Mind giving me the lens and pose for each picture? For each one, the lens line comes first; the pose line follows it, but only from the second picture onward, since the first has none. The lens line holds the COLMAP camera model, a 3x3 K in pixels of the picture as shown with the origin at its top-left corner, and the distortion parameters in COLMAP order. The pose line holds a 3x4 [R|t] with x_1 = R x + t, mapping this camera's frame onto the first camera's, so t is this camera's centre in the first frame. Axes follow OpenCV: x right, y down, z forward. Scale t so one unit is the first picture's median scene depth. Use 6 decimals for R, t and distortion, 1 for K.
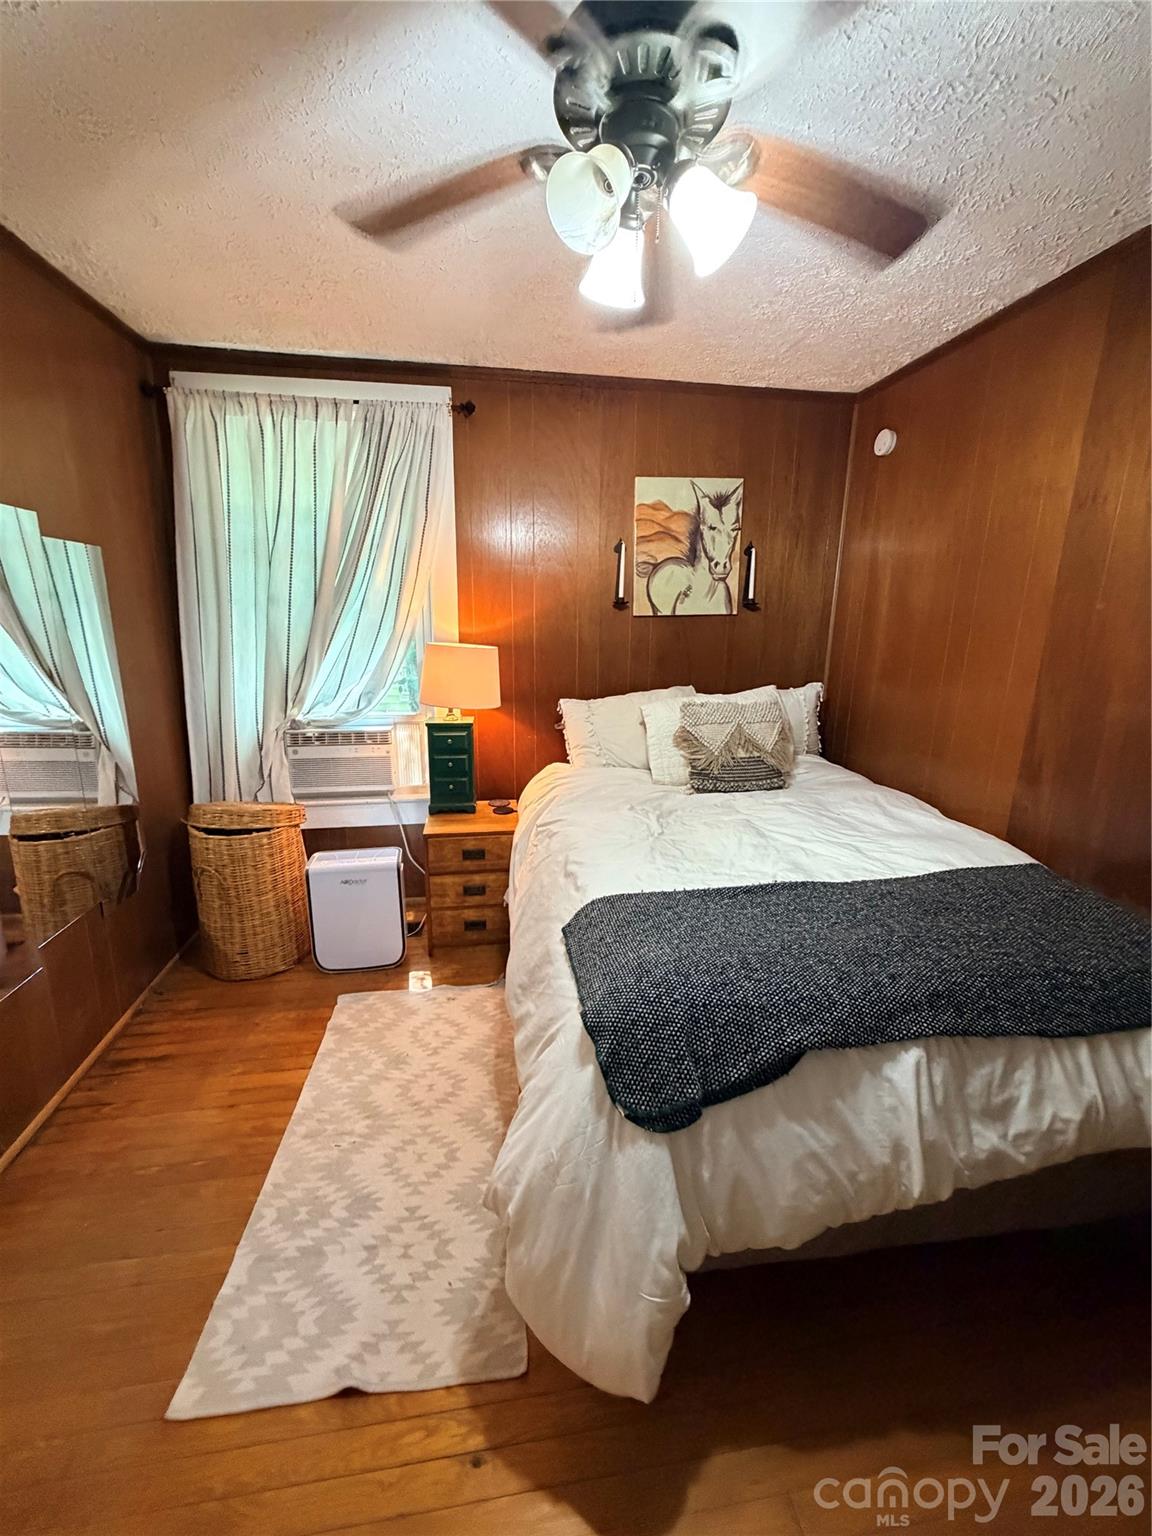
lens RADIAL K [[608.0, 0, 576.3], [0, 608.0, 764.2], [0, 0, 1]] dist [-0.001761, -0.000072]
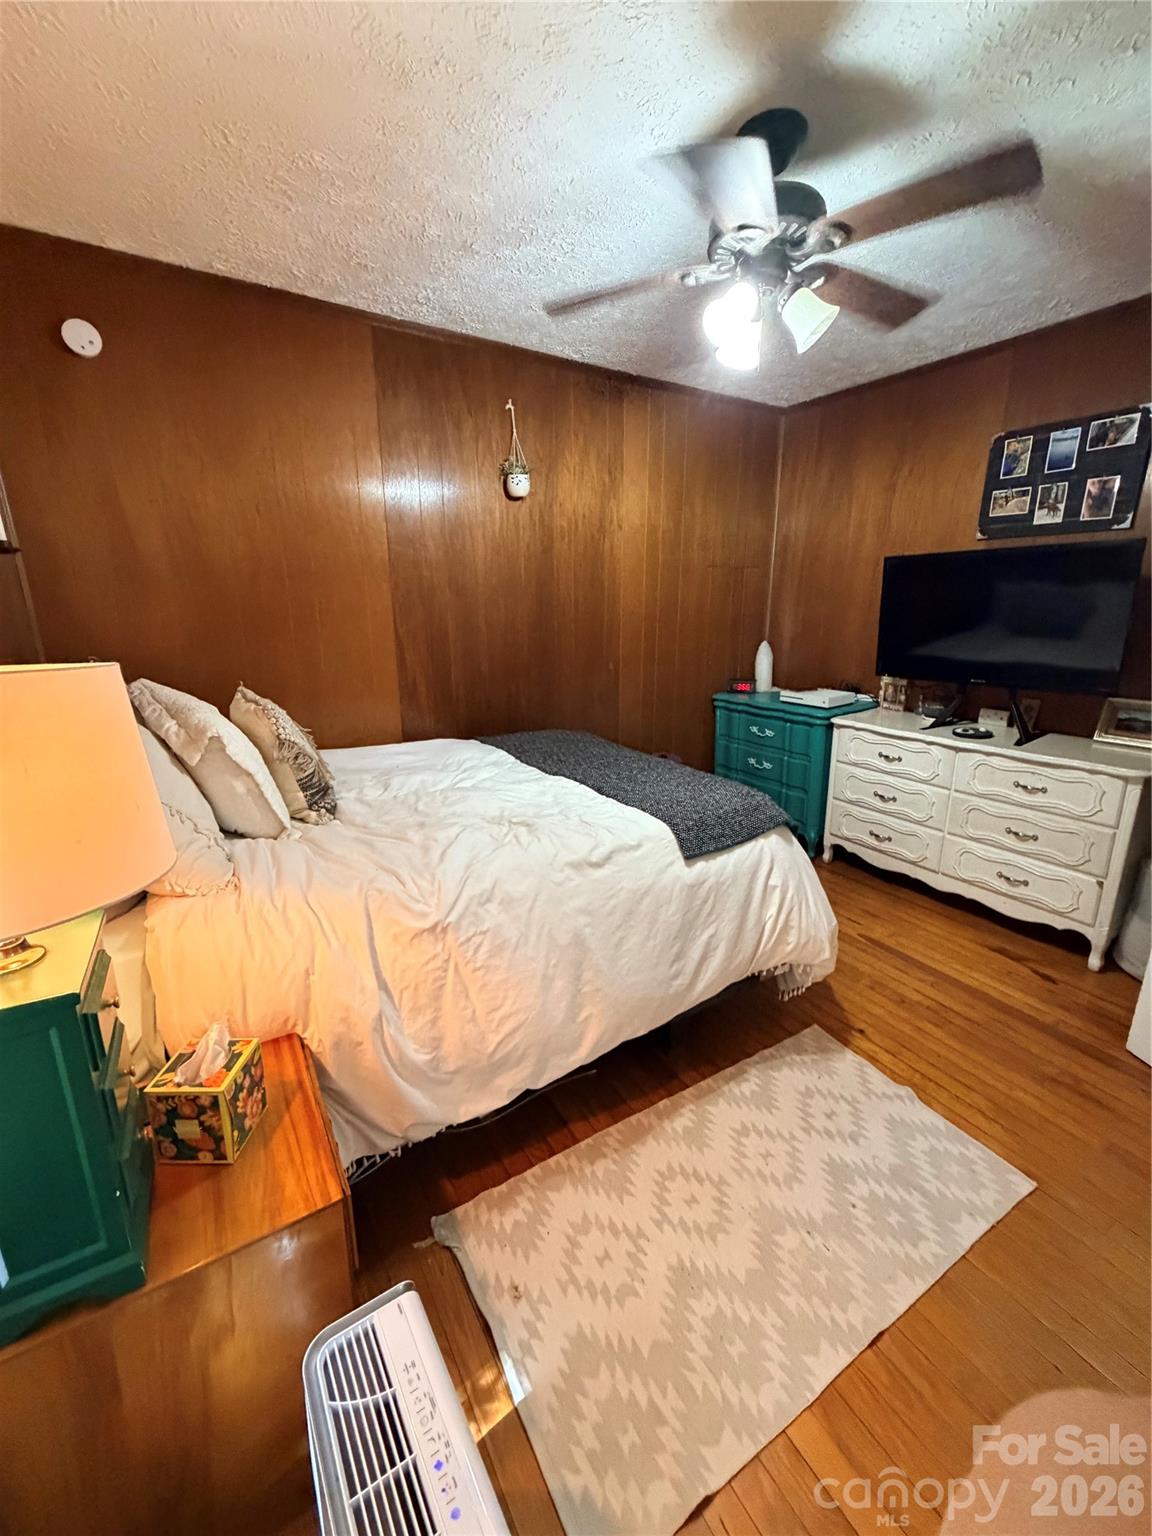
lens RADIAL K [[622.6, 0, 570.6], [0, 622.6, 765.5], [0, 0, 1]] dist [0.000386, 0.000098]
pose [[-0.403896, -0.252728, 0.879202, -0.569238], [0.209626, 0.909940, 0.357864, -0.215693], [-0.890463, 0.328843, -0.314543, 0.941448]]
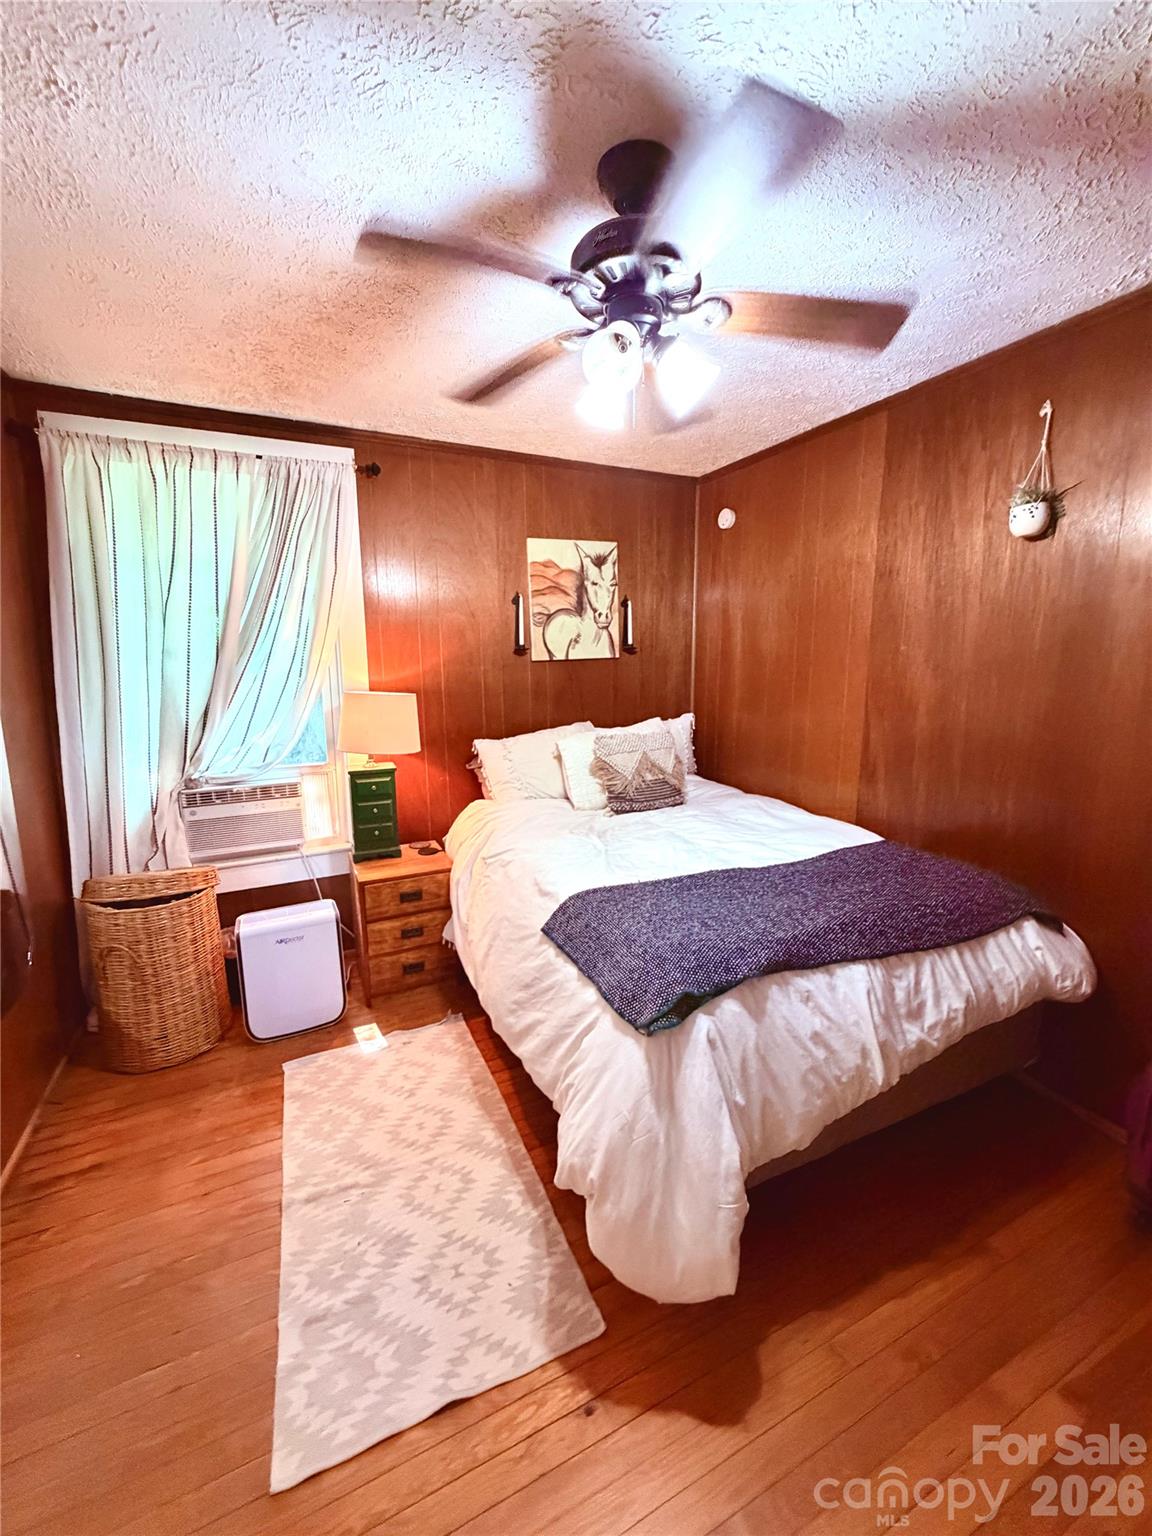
lens RADIAL K [[608.0, 0, 576.3], [0, 608.0, 764.2], [0, 0, 1]] dist [-0.001761, -0.000072]
pose [[0.956204, -0.070086, 0.284186, -0.184066], [0.088383, 0.994725, -0.052064, 0.006534], [-0.279038, 0.074901, 0.957354, -0.068816]]
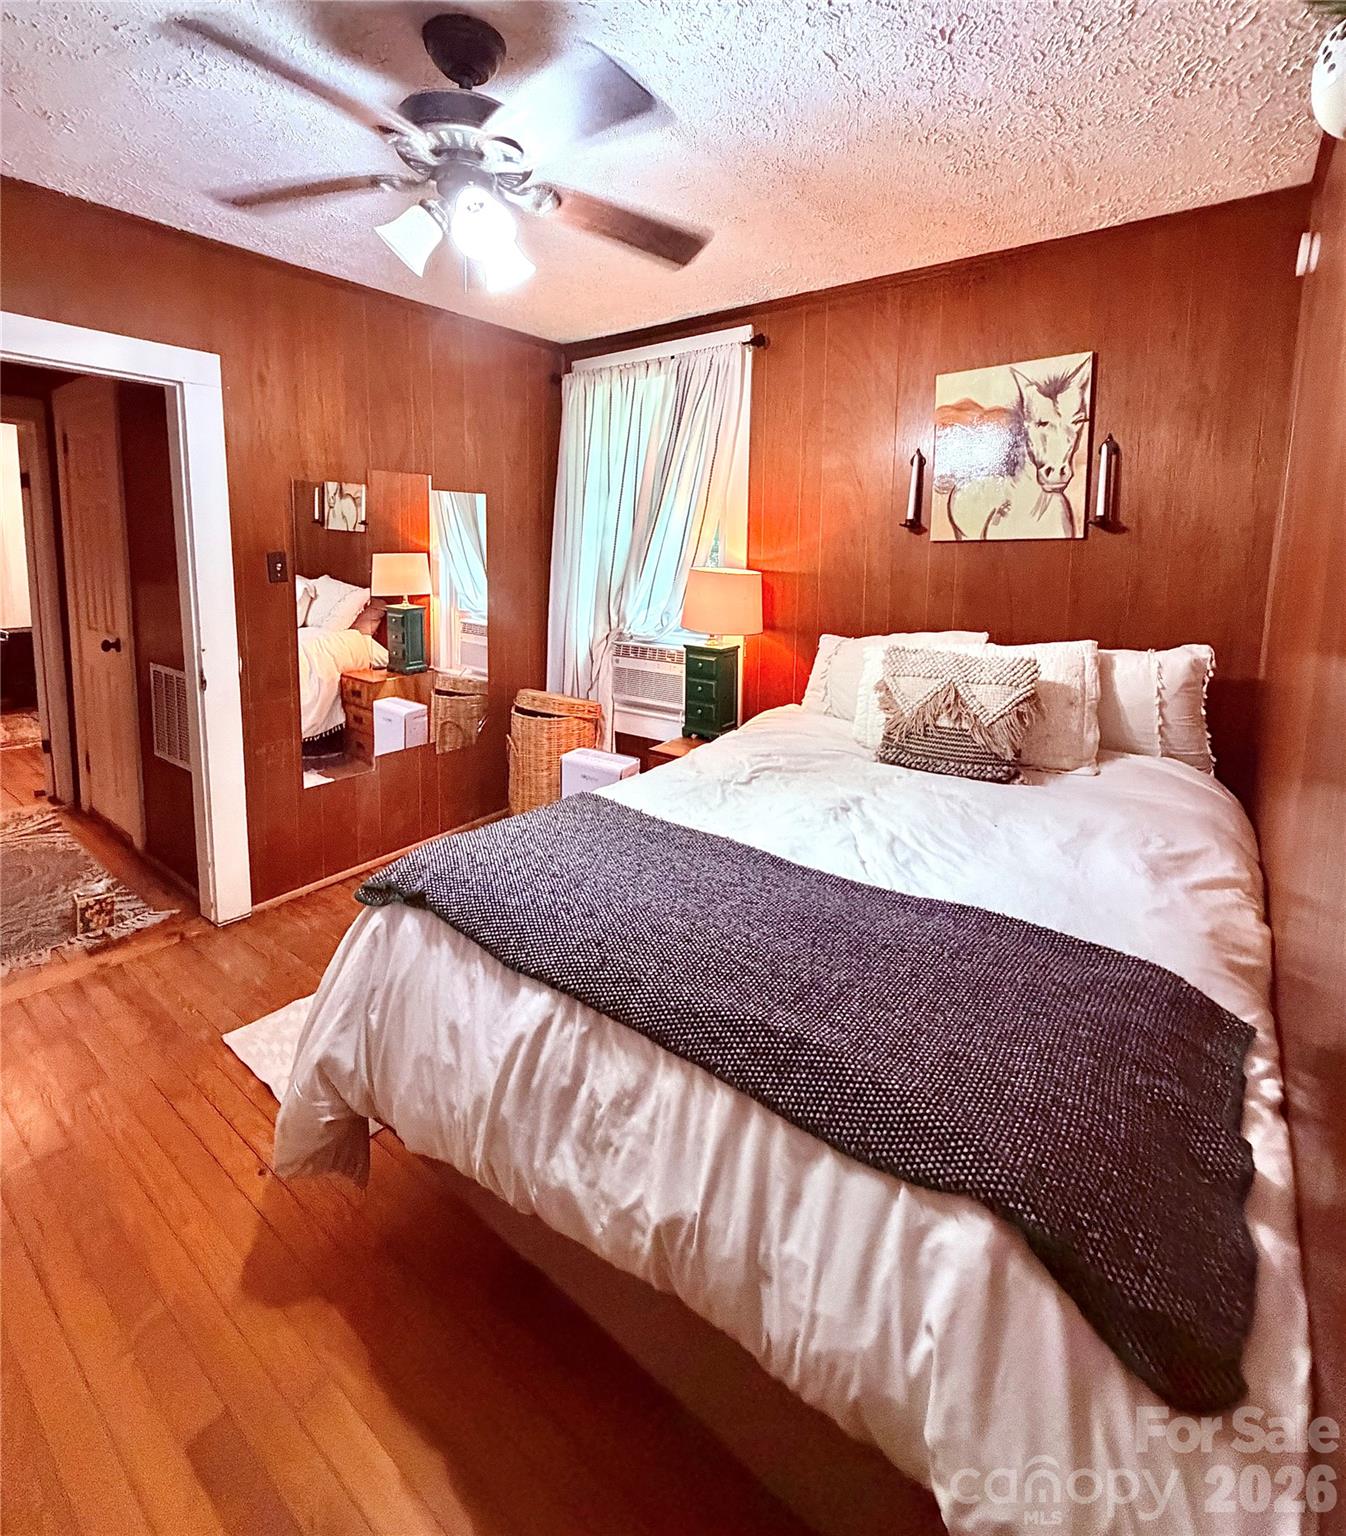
lens RADIAL K [[718.2, 0, 680.7], [0, 718.2, 624.9], [0, 0, 1]] dist [-0.001299, -0.000393]
pose [[0.708485, 0.075238, -0.701704, 0.631804], [-0.169664, 0.983298, -0.065872, -0.020673], [0.685028, 0.165723, 0.709417, 0.145801]]
